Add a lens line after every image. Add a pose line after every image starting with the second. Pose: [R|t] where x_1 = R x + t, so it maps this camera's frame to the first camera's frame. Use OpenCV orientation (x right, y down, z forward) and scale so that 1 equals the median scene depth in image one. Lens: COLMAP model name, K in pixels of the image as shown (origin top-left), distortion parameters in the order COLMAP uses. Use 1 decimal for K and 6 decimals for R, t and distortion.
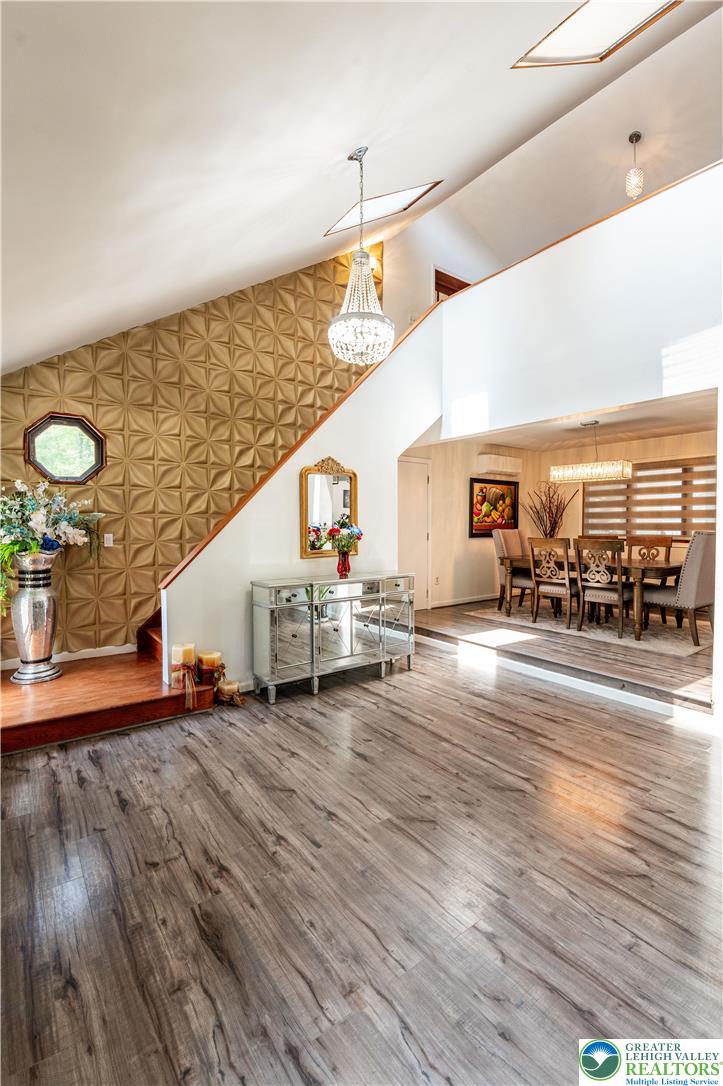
lens RADIAL K [[476.6, 0, 354.0], [0, 476.6, 528.4], [0, 0, 1]] dist [-0.003395, -0.007294]
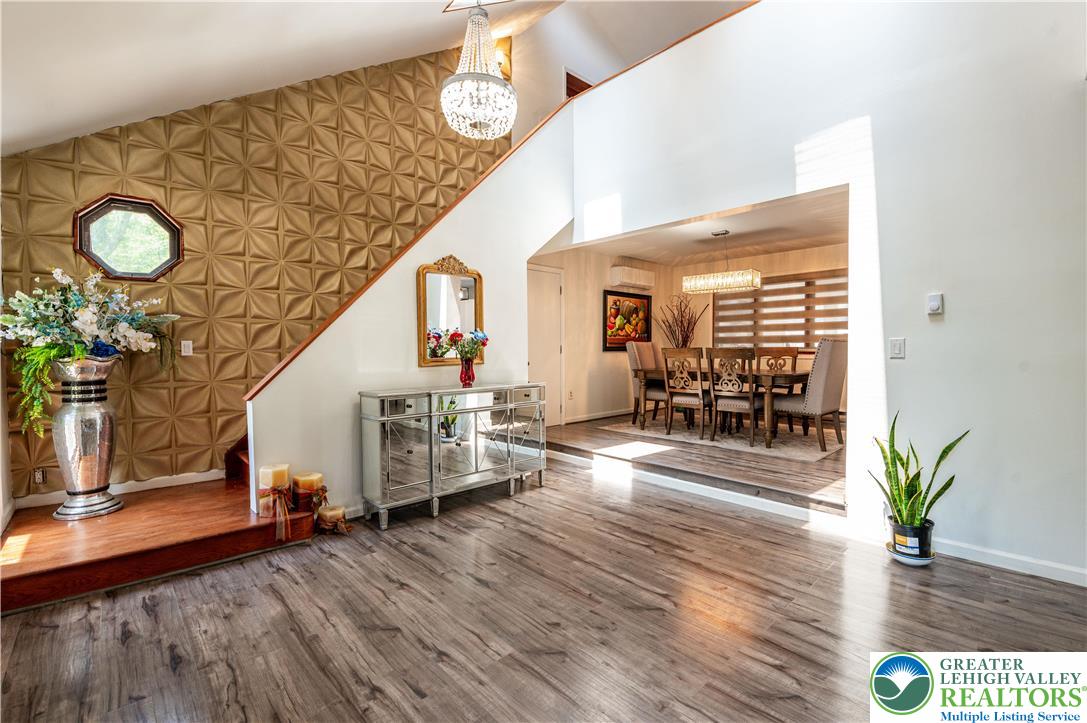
lens RADIAL K [[477.0, 0, 549.6], [0, 477.0, 354.6], [0, 0, 1]] dist [-0.003395, -0.007294]
pose [[0.992247, -0.007959, 0.124029, 0.024477], [0.007464, 0.999962, 0.004458, 0.042734], [-0.124060, -0.003497, 0.992269, 0.088488]]
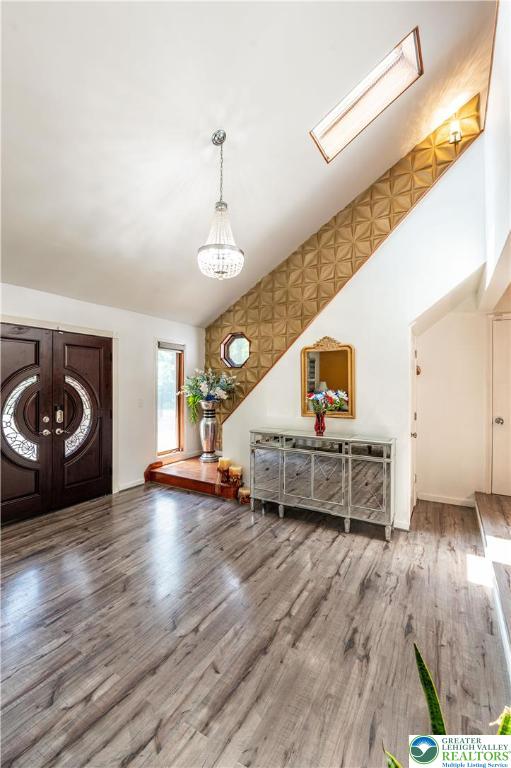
lens RADIAL K [[337.0, 0, 253.2], [0, 337.0, 376.5], [0, 0, 1]] dist [-0.003395, -0.007294]
pose [[0.396928, -0.020617, -0.917618, 0.787803], [-0.014686, 0.999477, -0.028809, -0.021067], [0.917732, 0.024911, 0.396417, 0.559862]]
